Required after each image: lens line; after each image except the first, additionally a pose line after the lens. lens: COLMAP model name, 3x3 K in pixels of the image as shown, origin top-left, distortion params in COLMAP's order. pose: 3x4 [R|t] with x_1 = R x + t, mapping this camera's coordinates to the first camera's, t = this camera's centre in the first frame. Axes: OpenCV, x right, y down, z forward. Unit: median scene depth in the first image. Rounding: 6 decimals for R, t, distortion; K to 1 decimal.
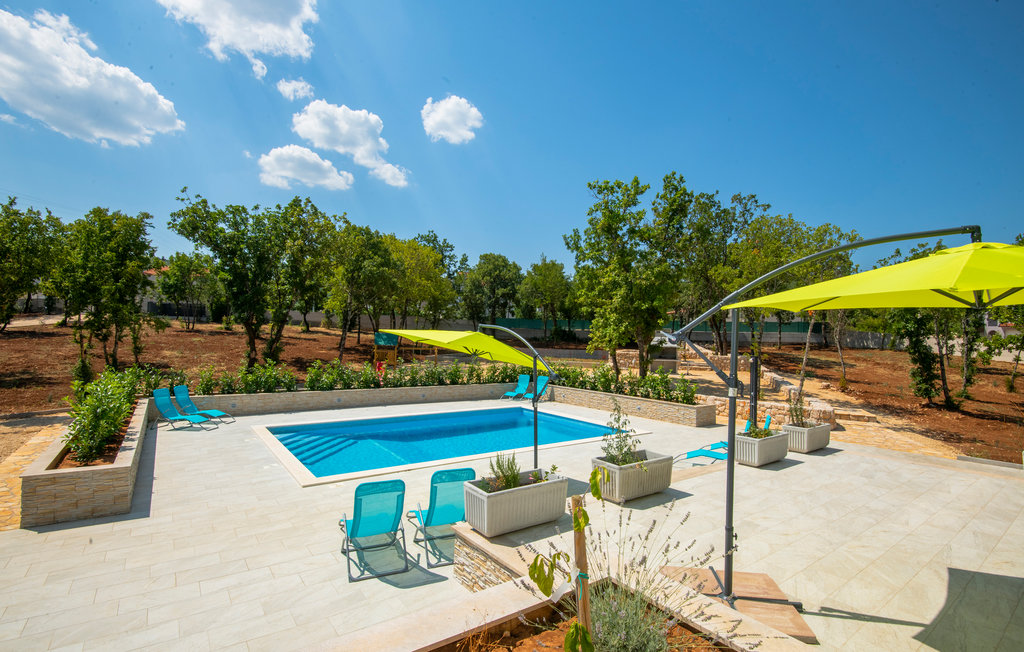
lens RADIAL K [[486.5, 0, 494.5], [0, 486.5, 325.2], [0, 0, 1]] dist [-0.000919, -0.000140]
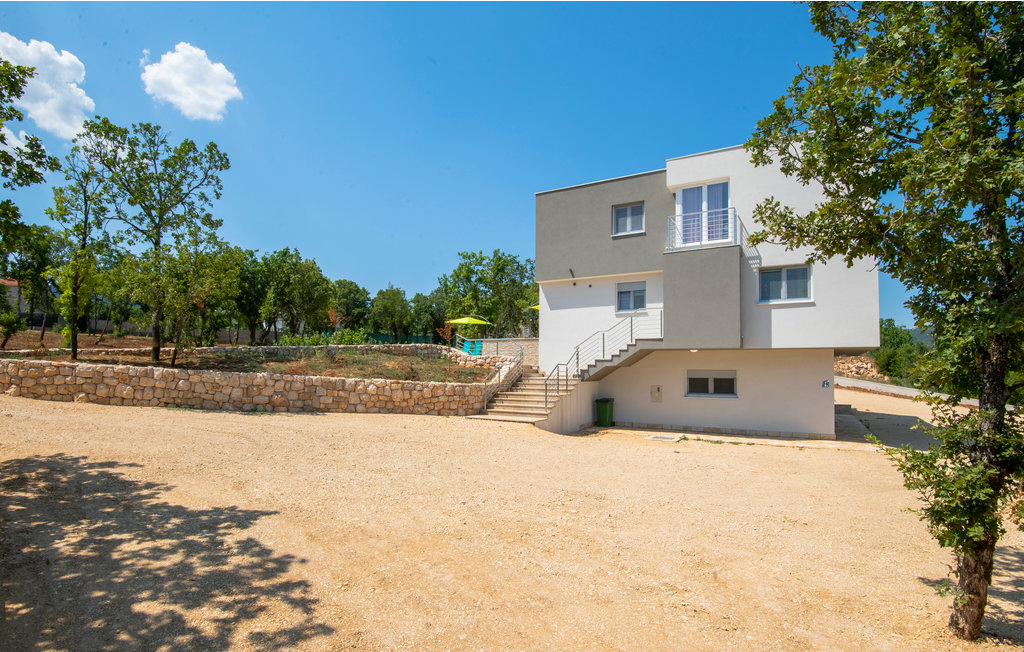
lens RADIAL K [[486.5, 0, 494.5], [0, 486.5, 325.2], [0, 0, 1]] dist [-0.000919, -0.000140]
pose [[0.922714, 0.023849, 0.384748, -0.299374], [-0.003628, 0.998578, -0.053196, 0.067102], [-0.385469, 0.047688, 0.921488, -0.590940]]
